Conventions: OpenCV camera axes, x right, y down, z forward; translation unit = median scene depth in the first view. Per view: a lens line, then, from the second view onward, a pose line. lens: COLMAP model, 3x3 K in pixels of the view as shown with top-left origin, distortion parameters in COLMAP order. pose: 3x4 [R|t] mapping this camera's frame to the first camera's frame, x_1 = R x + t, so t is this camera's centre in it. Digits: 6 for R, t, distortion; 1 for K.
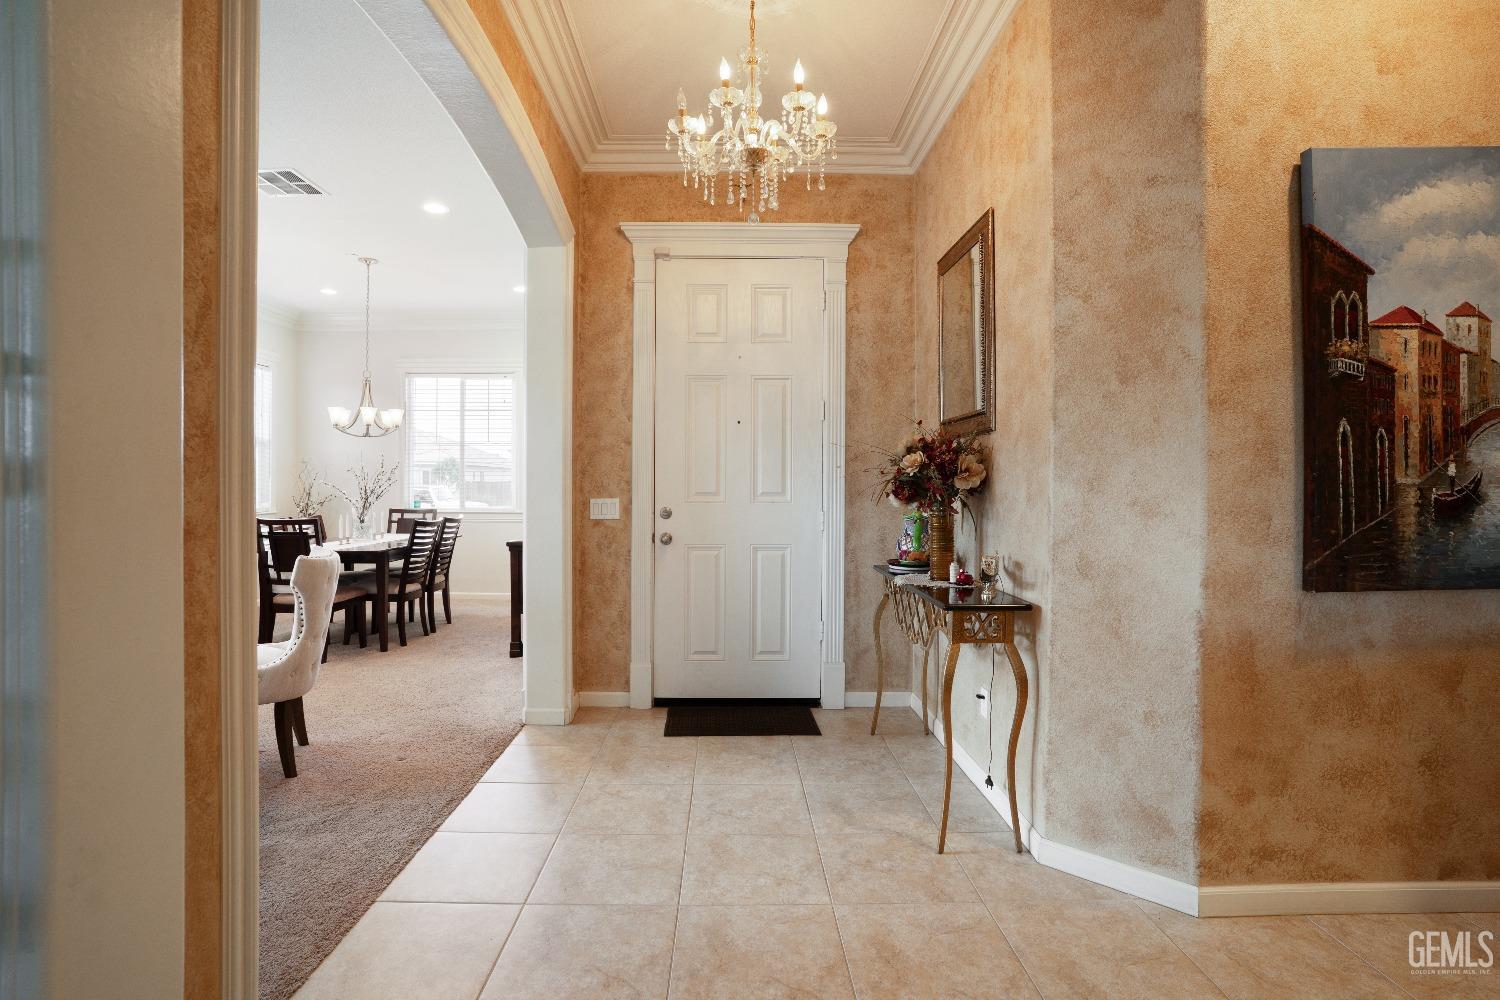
lens RADIAL K [[744.7, 0, 754.6], [0, 744.7, 495.3], [0, 0, 1]] dist [-0.072077, 0.030976]
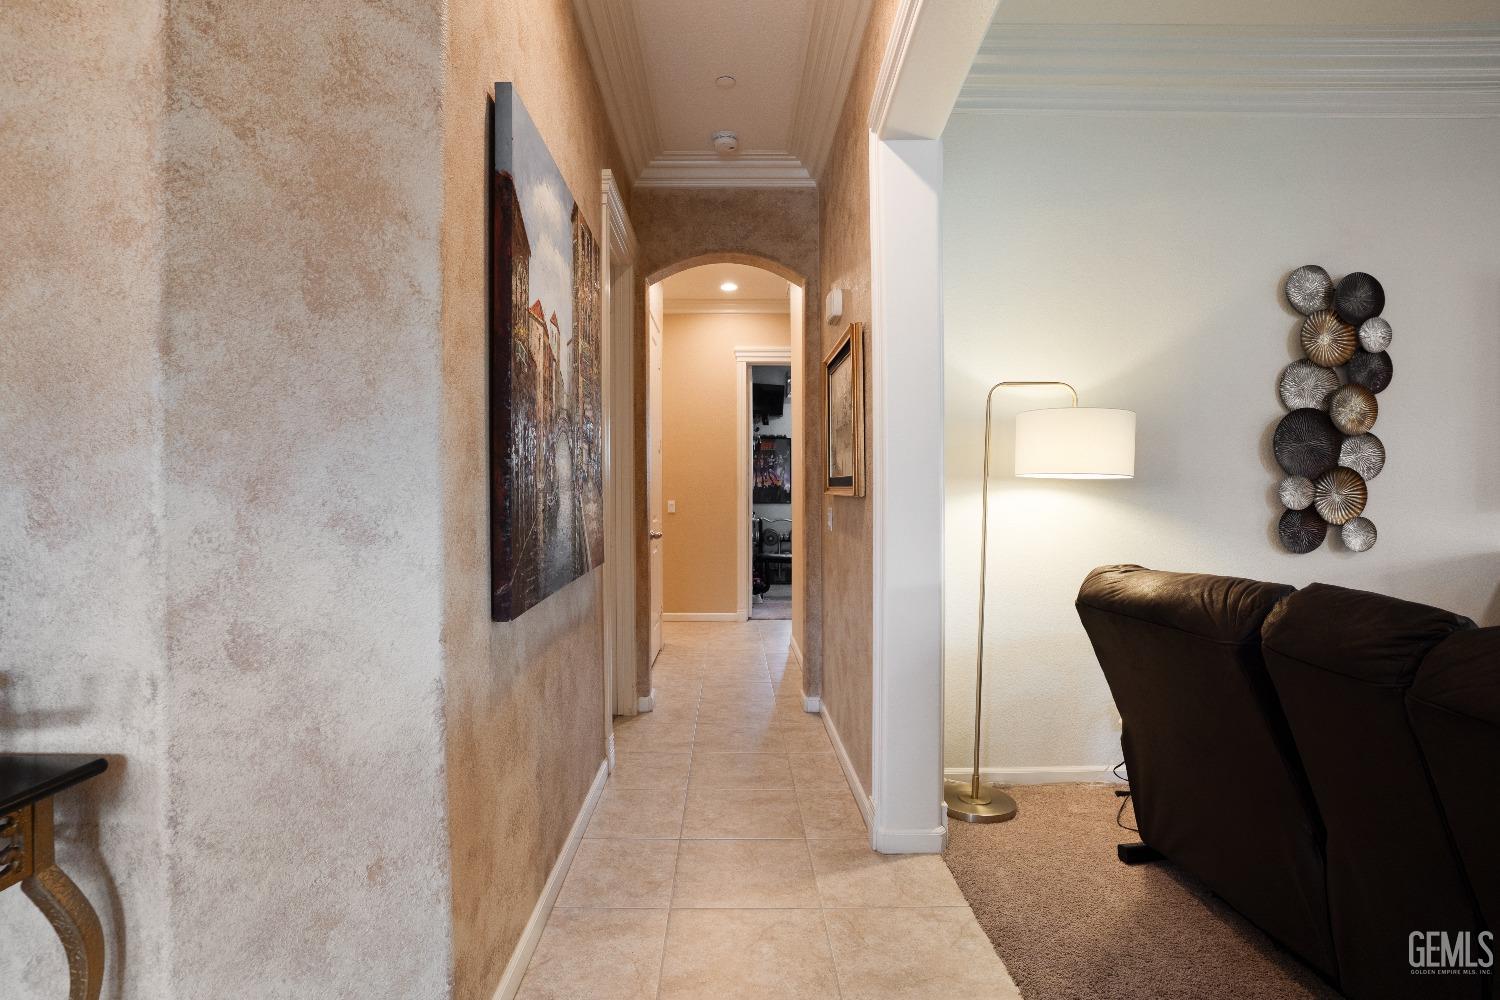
lens RADIAL K [[766.6, 0, 745.4], [0, 766.6, 500.0], [0, 0, 1]] dist [-0.035287, 0.000352]
pose [[0.010868, -0.007393, 0.999914, -0.078229], [0.018565, 0.999802, 0.007190, -0.004533], [-0.999769, 0.018485, 0.011003, 0.650684]]
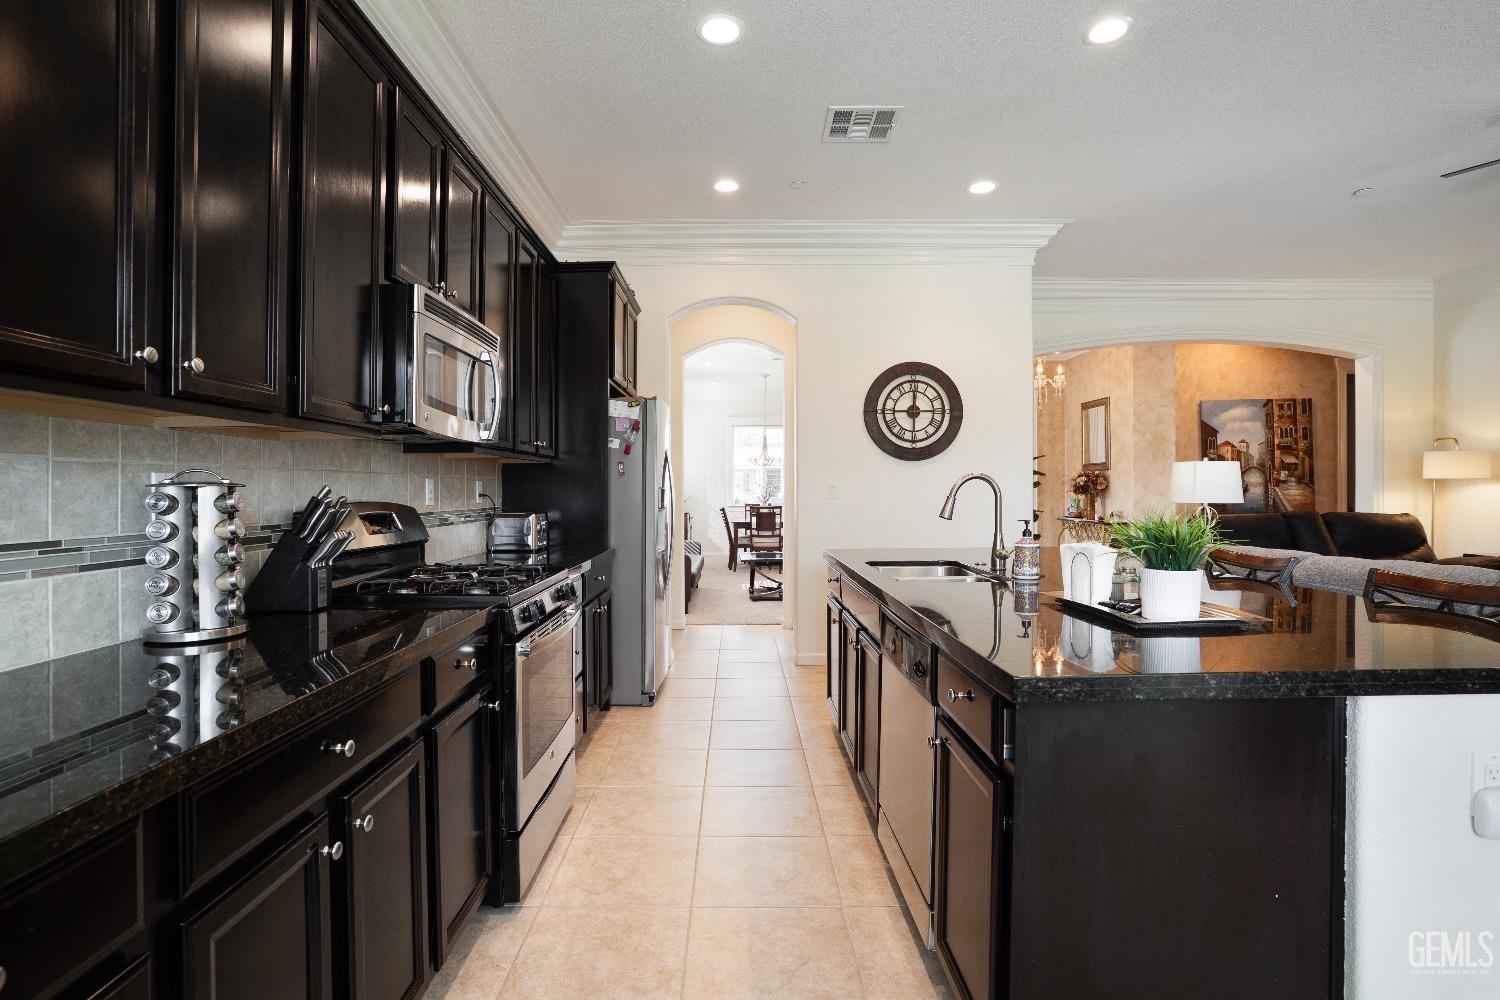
lens RADIAL K [[744.7, 0, 754.6], [0, 744.7, 495.3], [0, 0, 1]] dist [-0.072077, 0.030976]
pose [[0.999814, -0.007268, -0.017839, -1.411287], [0.007107, 0.999934, -0.009070, 0.044431], [0.017904, 0.008942, 0.999800, -2.654943]]
